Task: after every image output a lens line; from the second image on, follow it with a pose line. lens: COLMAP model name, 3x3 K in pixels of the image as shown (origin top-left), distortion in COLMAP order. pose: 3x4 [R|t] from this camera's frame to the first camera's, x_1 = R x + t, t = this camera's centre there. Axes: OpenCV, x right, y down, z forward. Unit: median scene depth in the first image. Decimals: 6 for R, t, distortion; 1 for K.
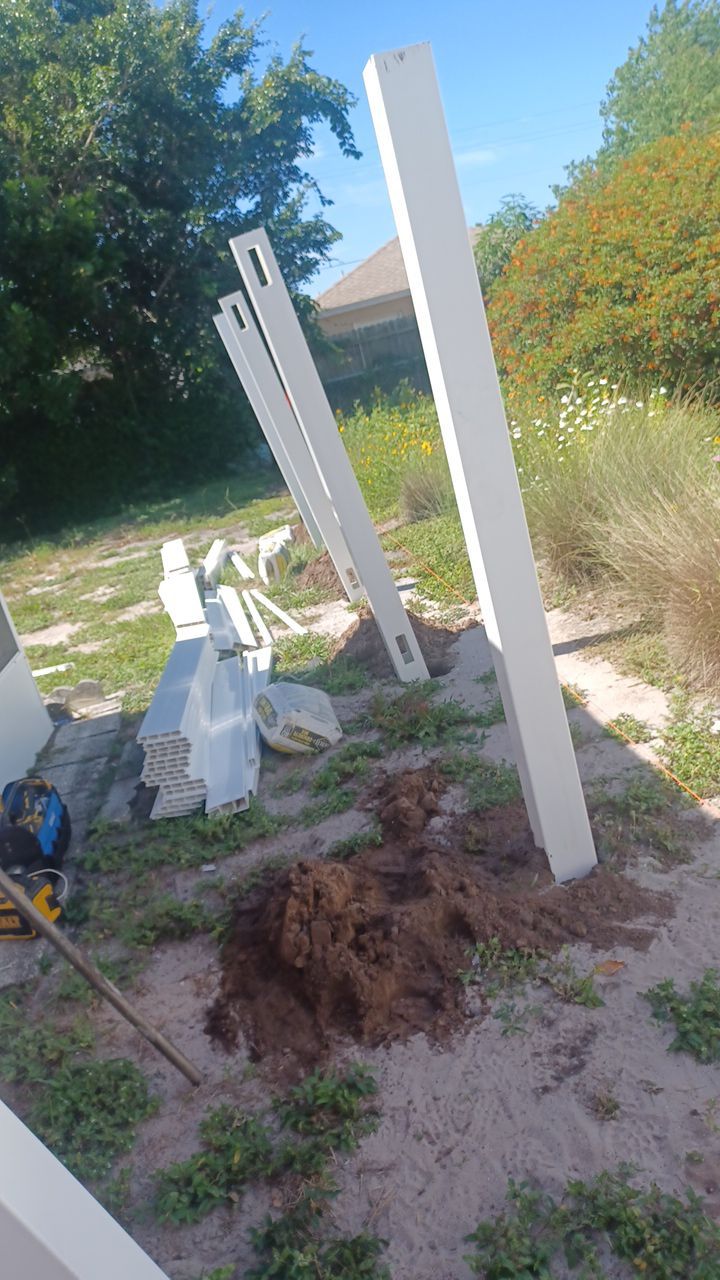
lens RADIAL K [[880.5, 0, 360.0], [0, 880.5, 640.0], [0, 0, 1]] dist [0.008286, 0.004667]
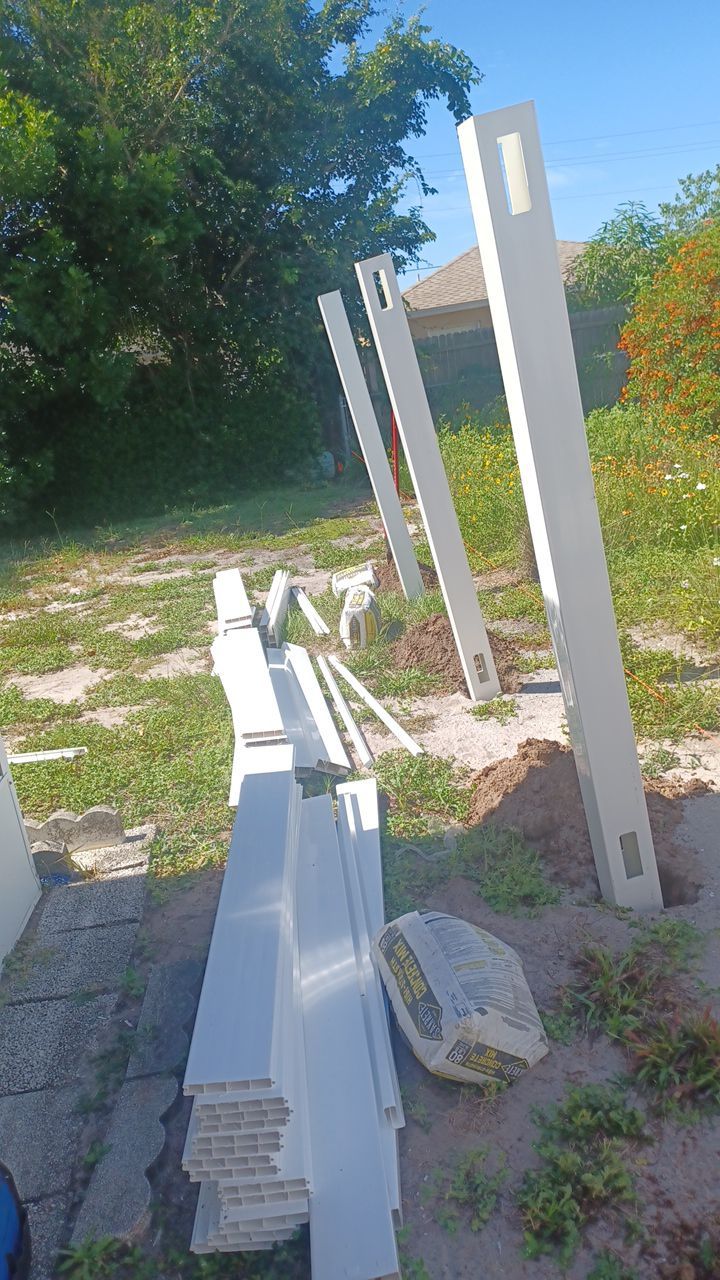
lens RADIAL K [[920.6, 0, 353.9], [0, 920.6, 614.3], [0, 0, 1]] dist [0.032894, -0.008303]
pose [[0.993747, 0.102811, -0.043554, -0.046667], [-0.104638, 0.993625, -0.041960, -0.039940], [0.038963, 0.046255, 0.998170, 0.134959]]
